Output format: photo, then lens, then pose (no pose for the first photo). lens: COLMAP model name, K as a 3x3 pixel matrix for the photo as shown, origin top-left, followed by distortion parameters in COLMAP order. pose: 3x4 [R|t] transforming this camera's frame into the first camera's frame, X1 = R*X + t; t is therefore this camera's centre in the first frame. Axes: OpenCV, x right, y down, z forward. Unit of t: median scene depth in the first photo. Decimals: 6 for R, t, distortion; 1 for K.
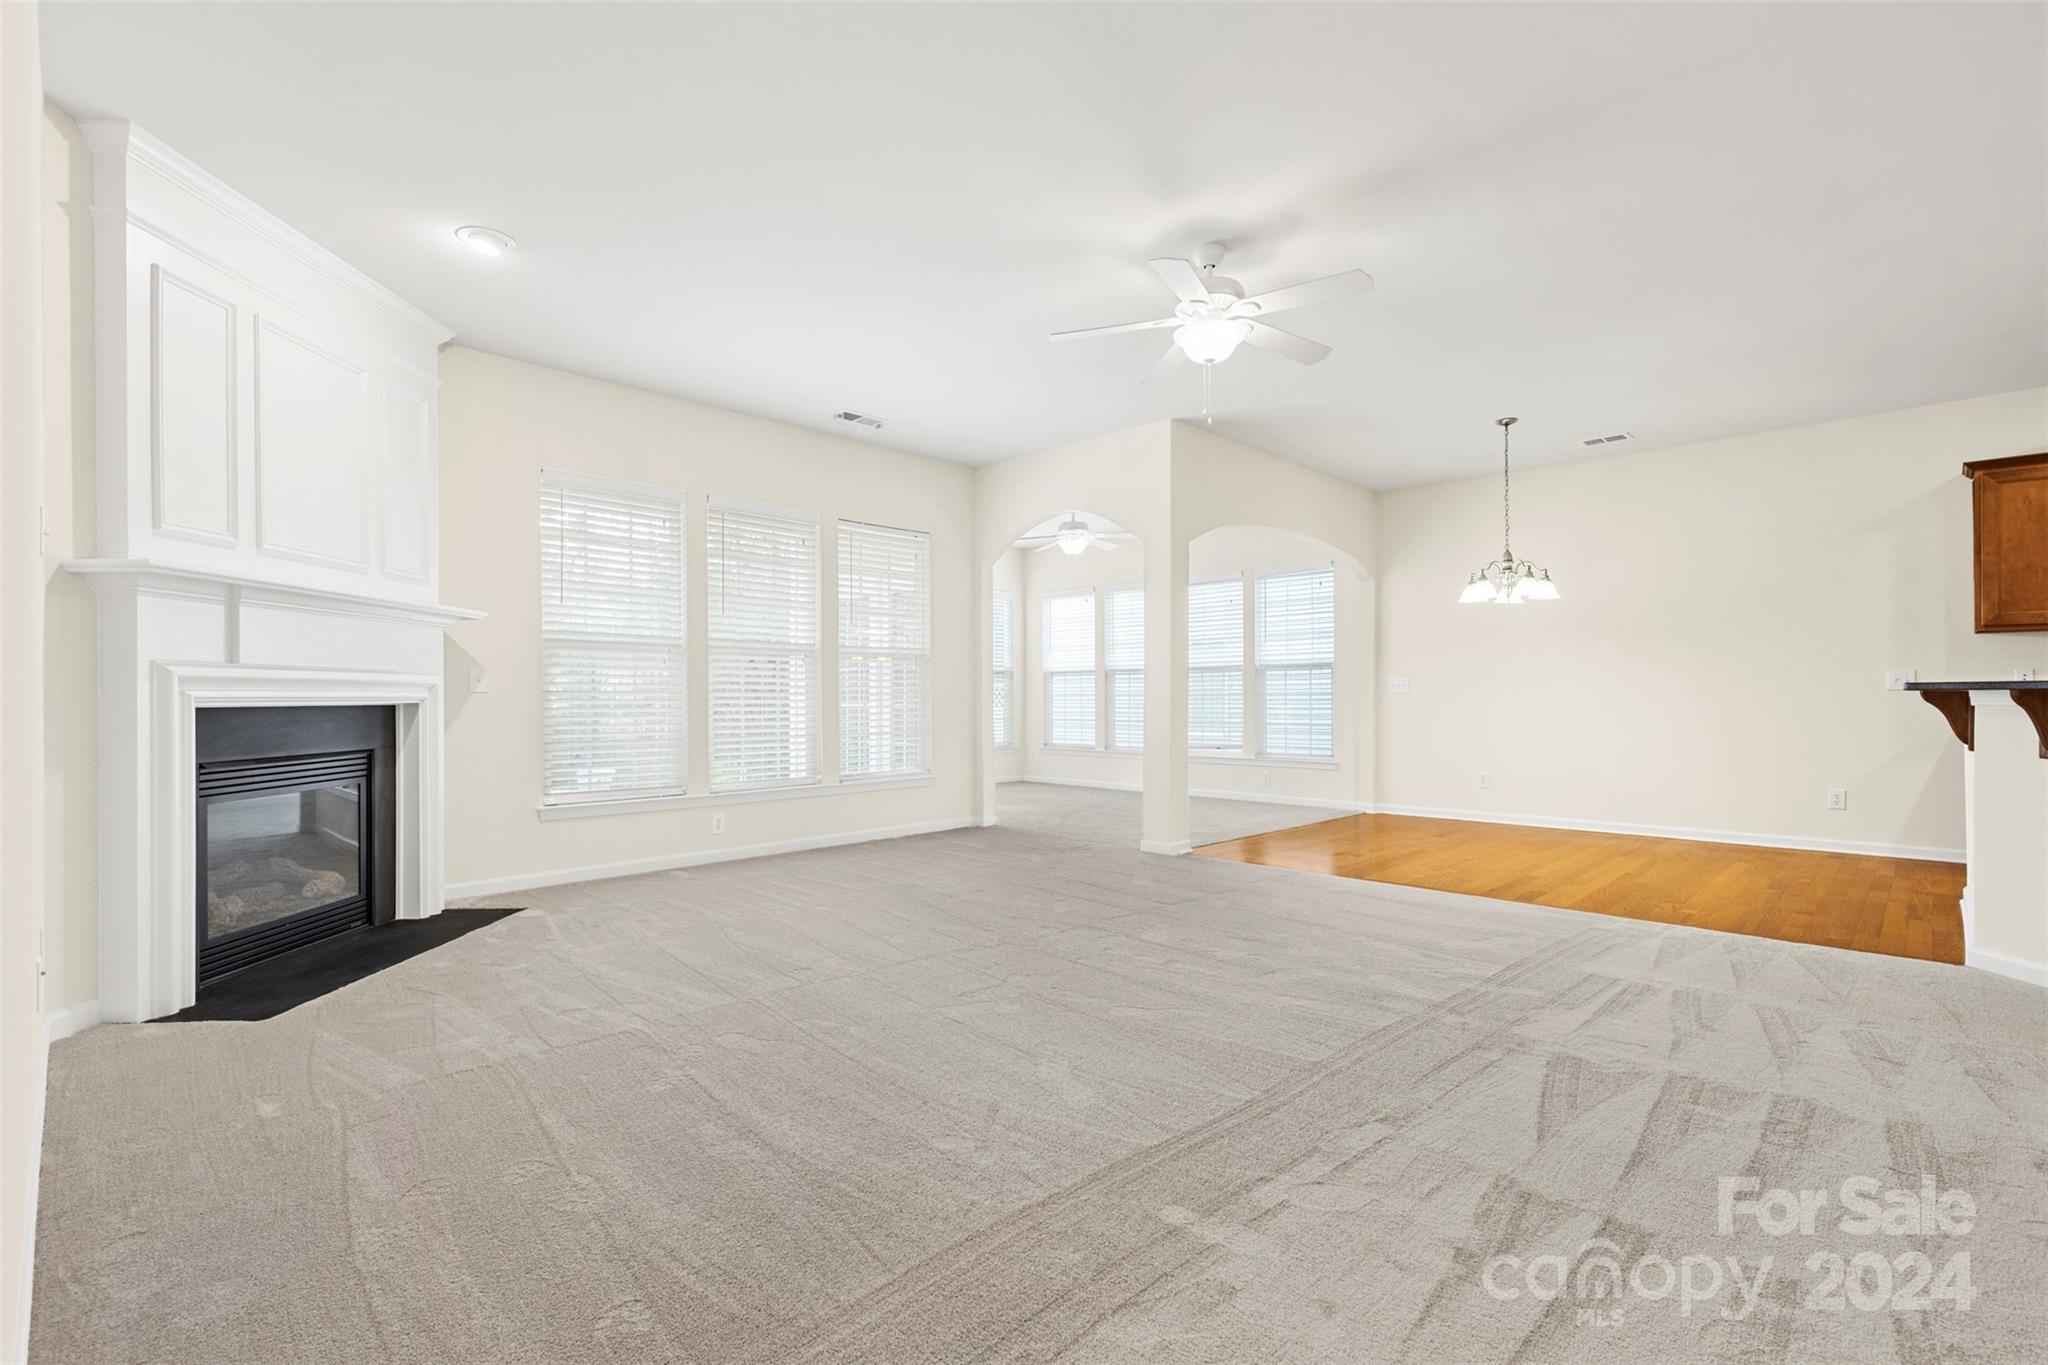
lens RADIAL K [[929.1, 0, 1033.4], [0, 929.1, 687.5], [0, 0, 1]] dist [0.010345, -0.002712]
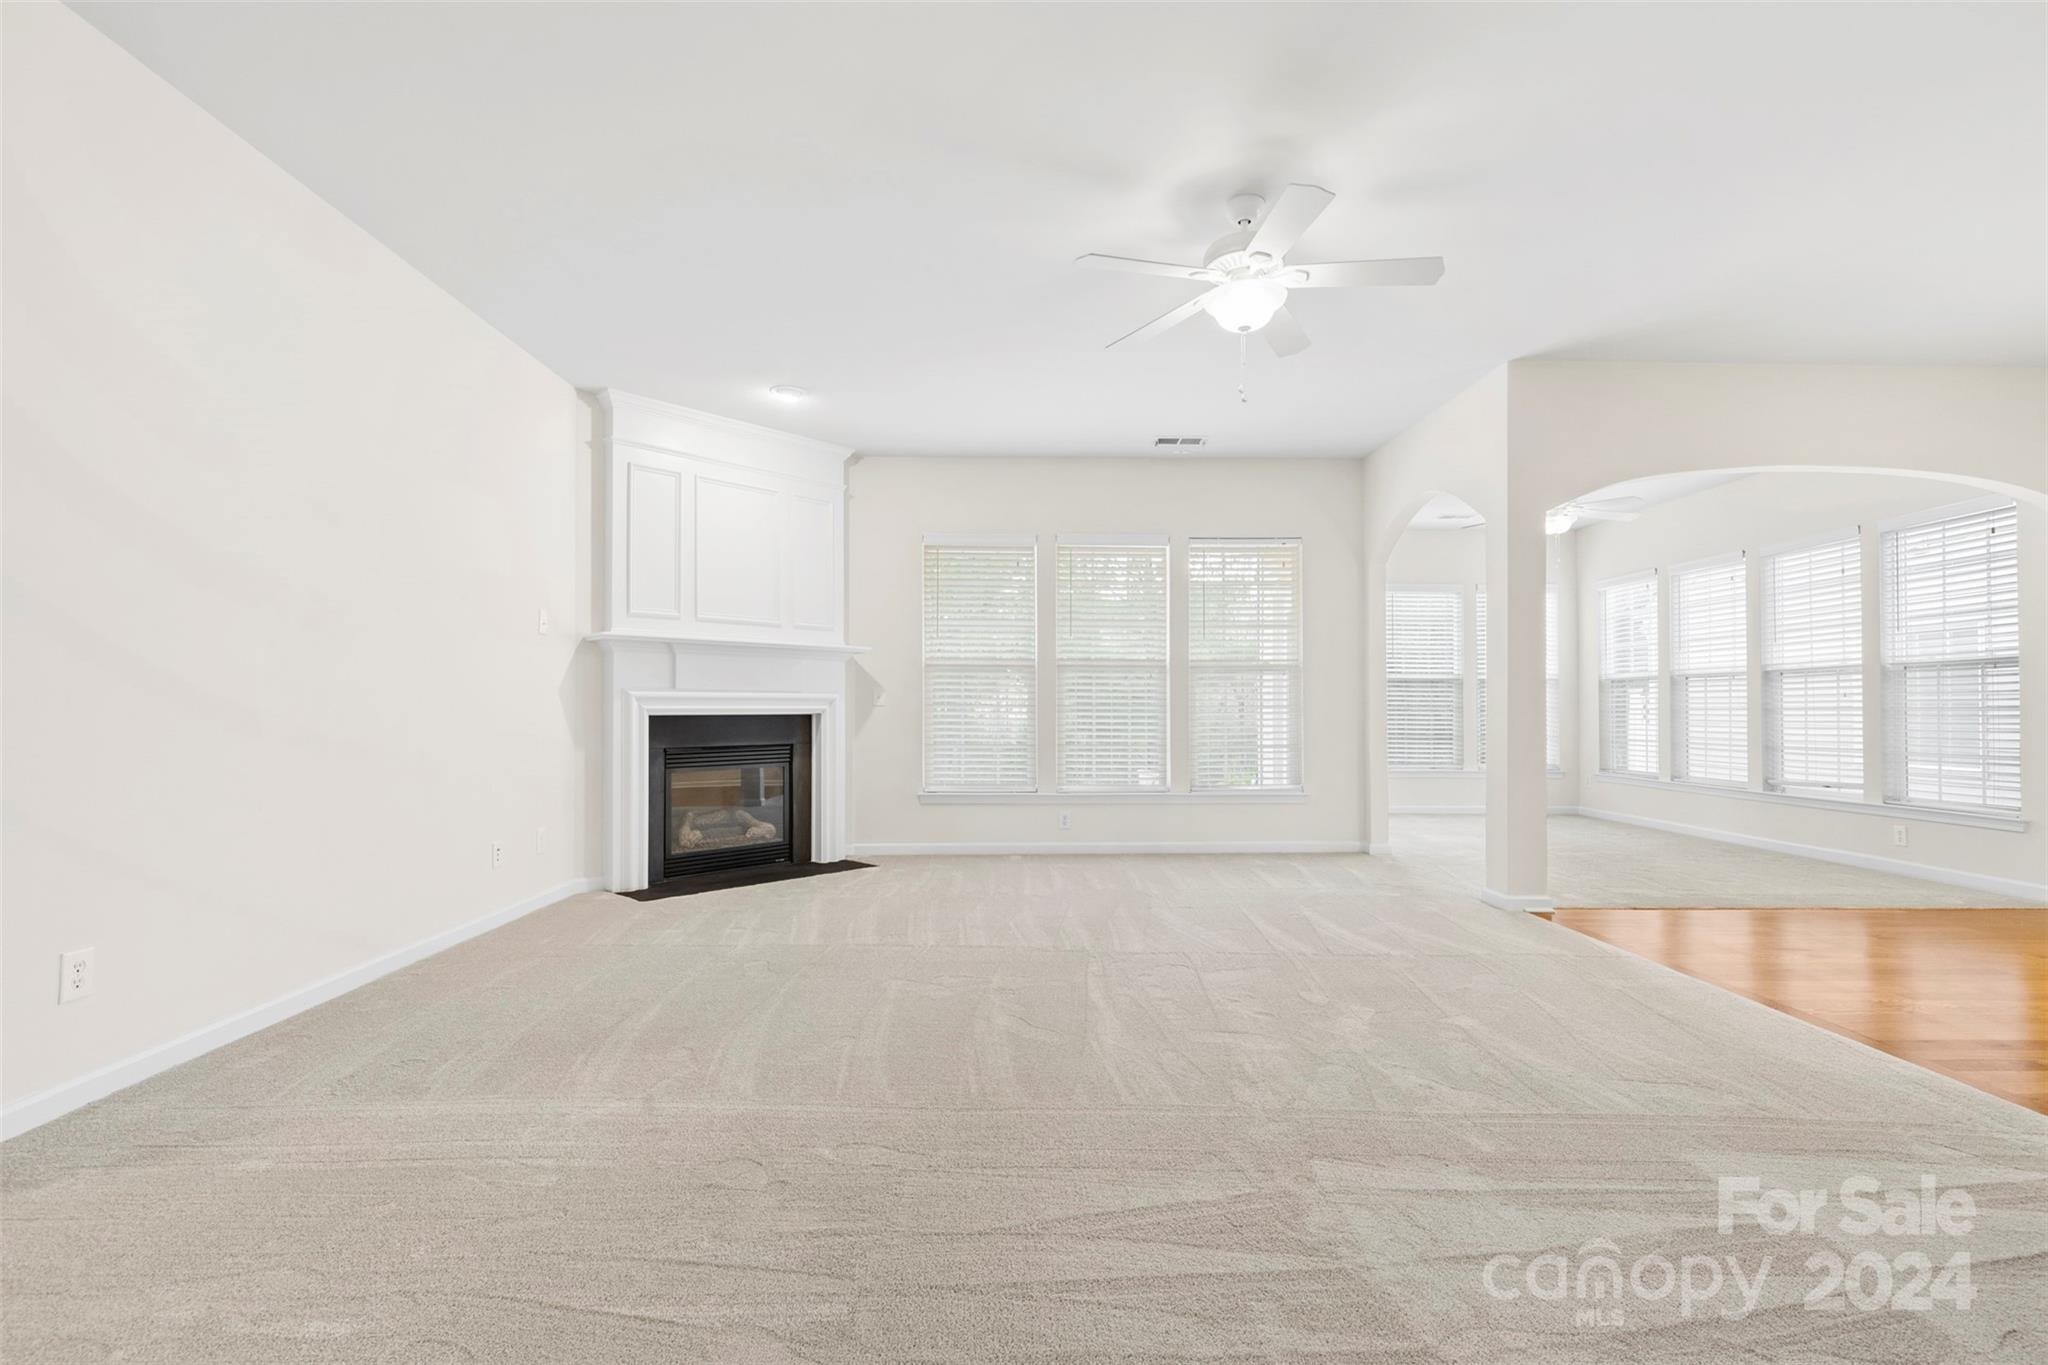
lens RADIAL K [[929.1, 0, 1024.7], [0, 929.1, 693.3], [0, 0, 1]] dist [0.010345, -0.002712]
pose [[0.708030, -0.009648, -0.706116, 0.576874], [0.004502, 0.999948, -0.009149, 0.000556], [0.706168, 0.003299, 0.708037, 0.202678]]
